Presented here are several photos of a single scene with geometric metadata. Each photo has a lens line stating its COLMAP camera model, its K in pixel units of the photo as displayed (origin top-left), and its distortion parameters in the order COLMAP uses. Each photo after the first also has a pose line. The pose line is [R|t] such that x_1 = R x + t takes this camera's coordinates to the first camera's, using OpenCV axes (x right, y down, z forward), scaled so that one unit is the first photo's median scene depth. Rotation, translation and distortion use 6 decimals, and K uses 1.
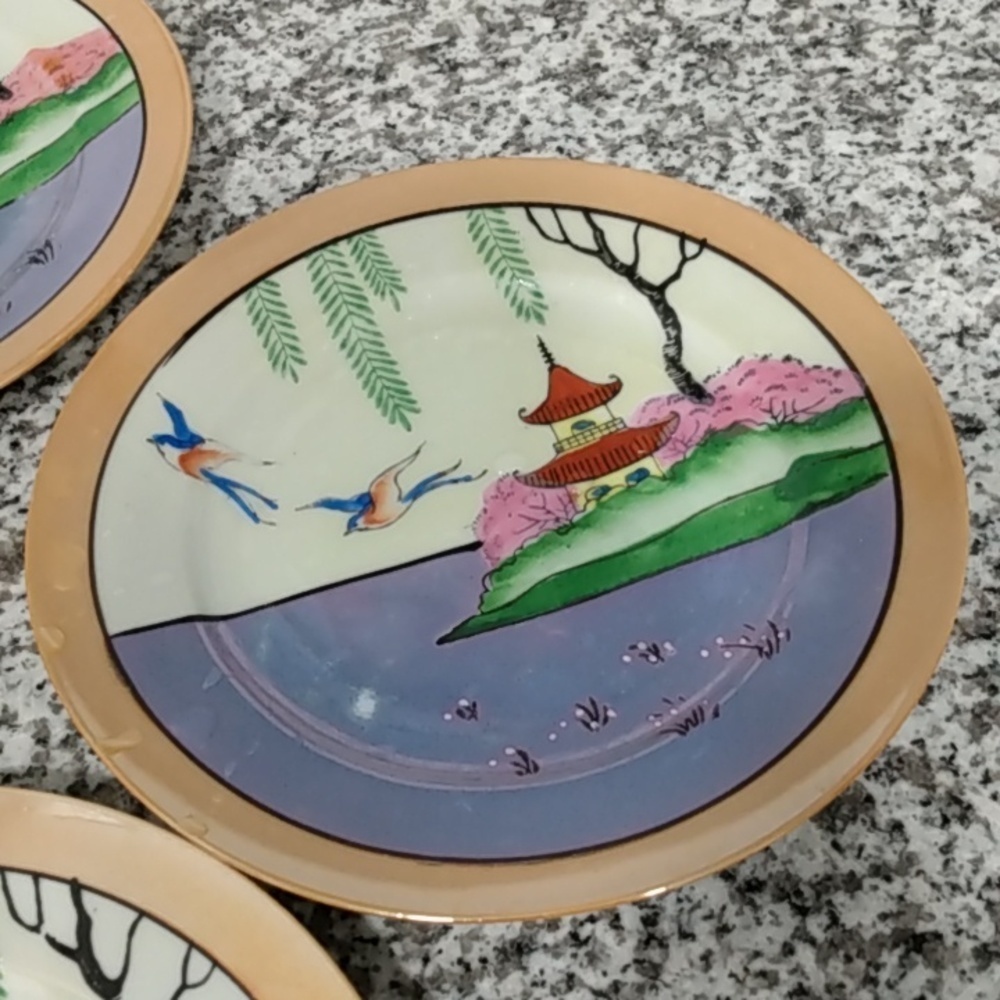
lens RADIAL K [[1627.7, 0, 497.3], [0, 1627.7, 491.2], [0, 0, 1]] dist [0.091181, 0.000000]
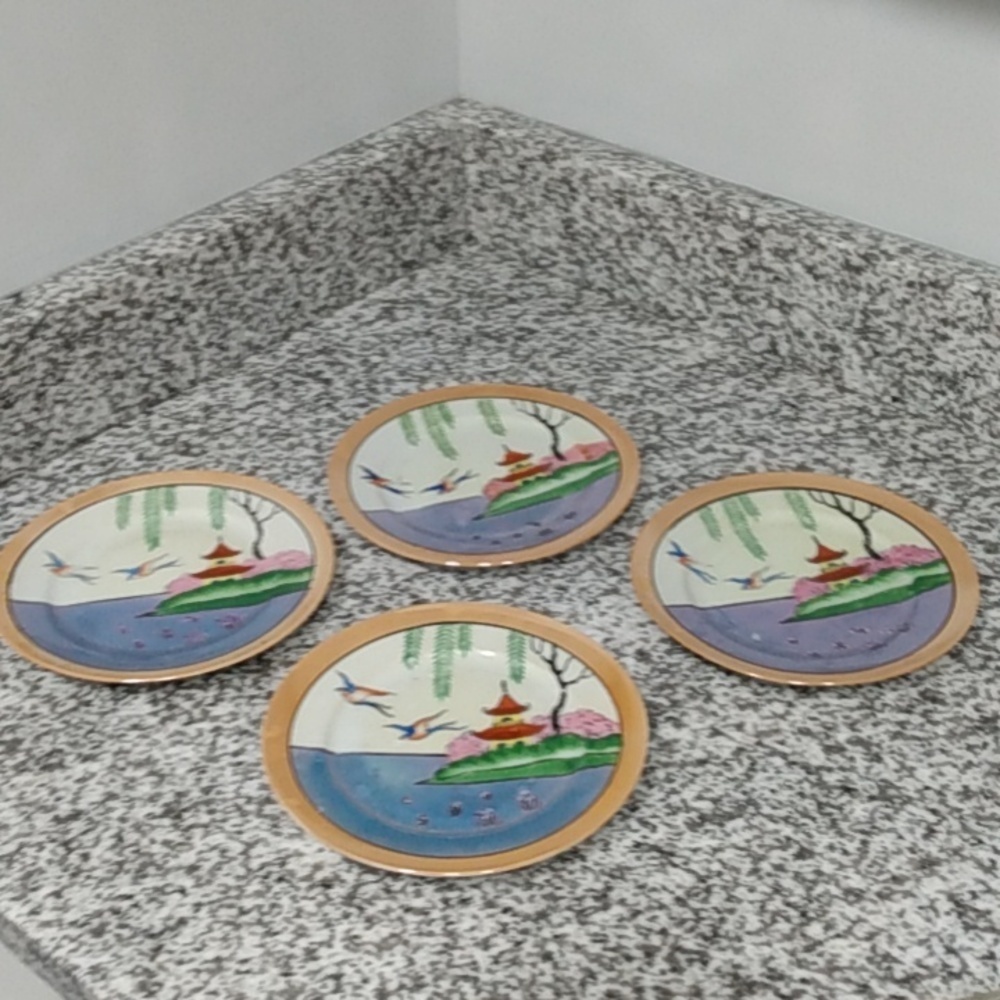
lens RADIAL K [[1627.7, 0, 515.6], [0, 1627.7, 509.8], [0, 0, 1]] dist [0.091181, 0.000000]
pose [[0.962093, 0.186647, -0.198846, 0.141550], [-0.236240, 0.934664, -0.265696, 0.551568], [0.136263, 0.302600, 0.943327, -1.423621]]
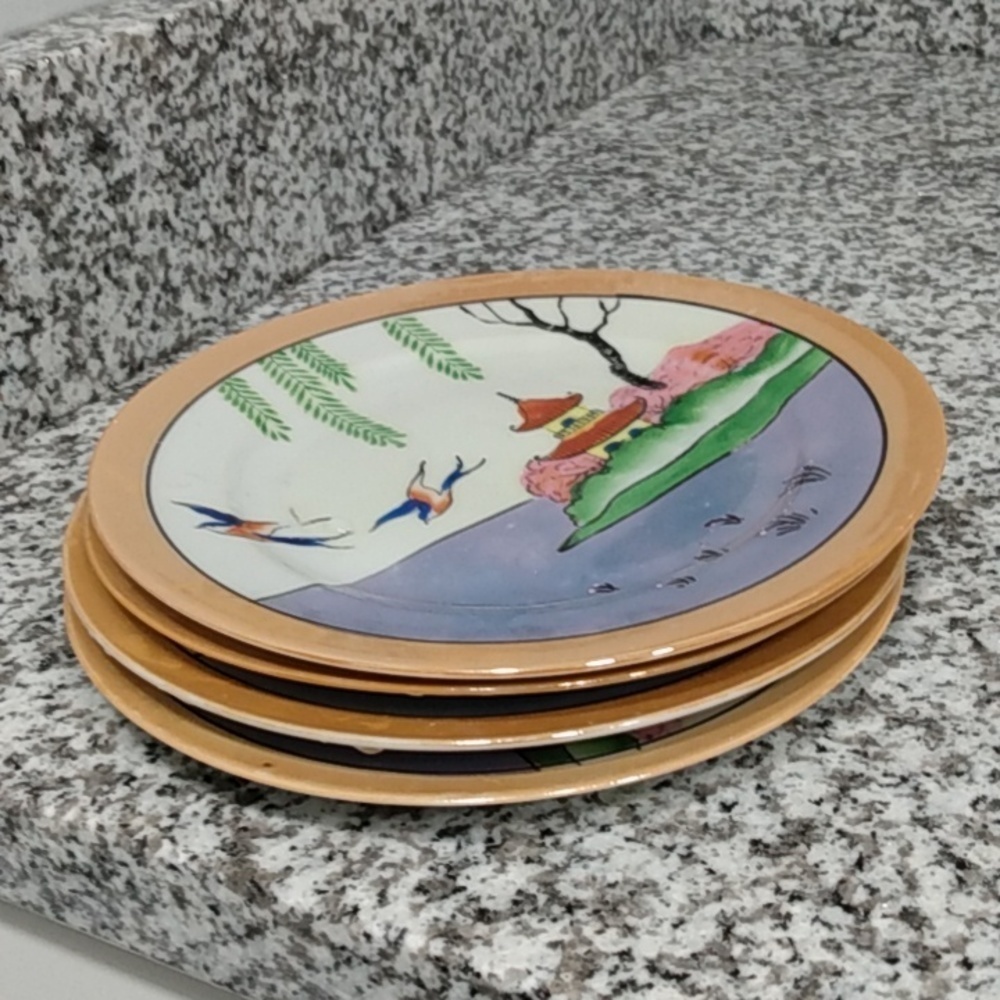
lens RADIAL K [[1627.7, 0, 512.9], [0, 1627.7, 514.7], [0, 0, 1]] dist [0.091181, 0.000000]
pose [[0.998087, 0.024340, -0.056829, -0.866179], [-0.045427, 0.912247, -0.407113, 0.689280], [0.041933, 0.408916, 0.911608, -0.194789]]
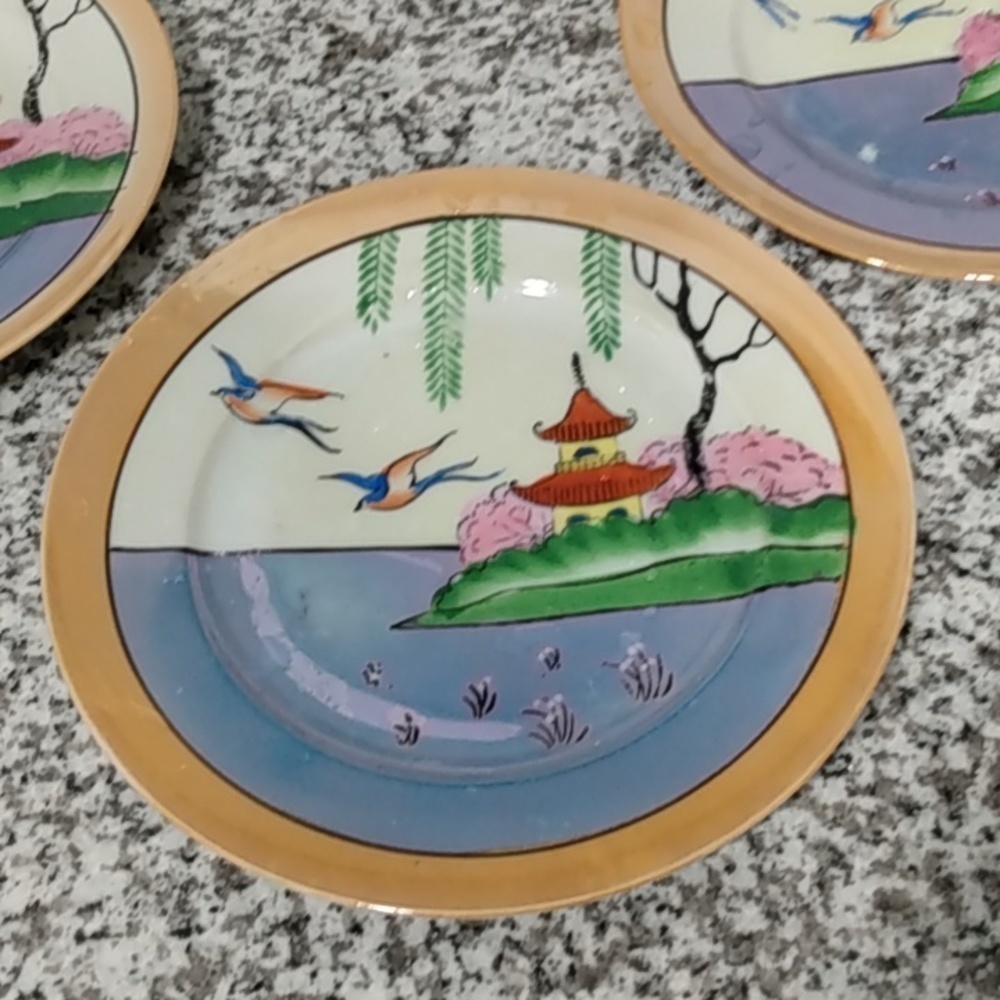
lens RADIAL K [[1627.7, 0, 497.4], [0, 1627.7, 497.0], [0, 0, 1]] dist [0.091181, 0.000000]
pose [[0.984852, 0.132379, -0.111994, -0.162916], [-0.122069, 0.988021, 0.094413, 0.271283], [0.123151, -0.079311, 0.989214, -0.319697]]
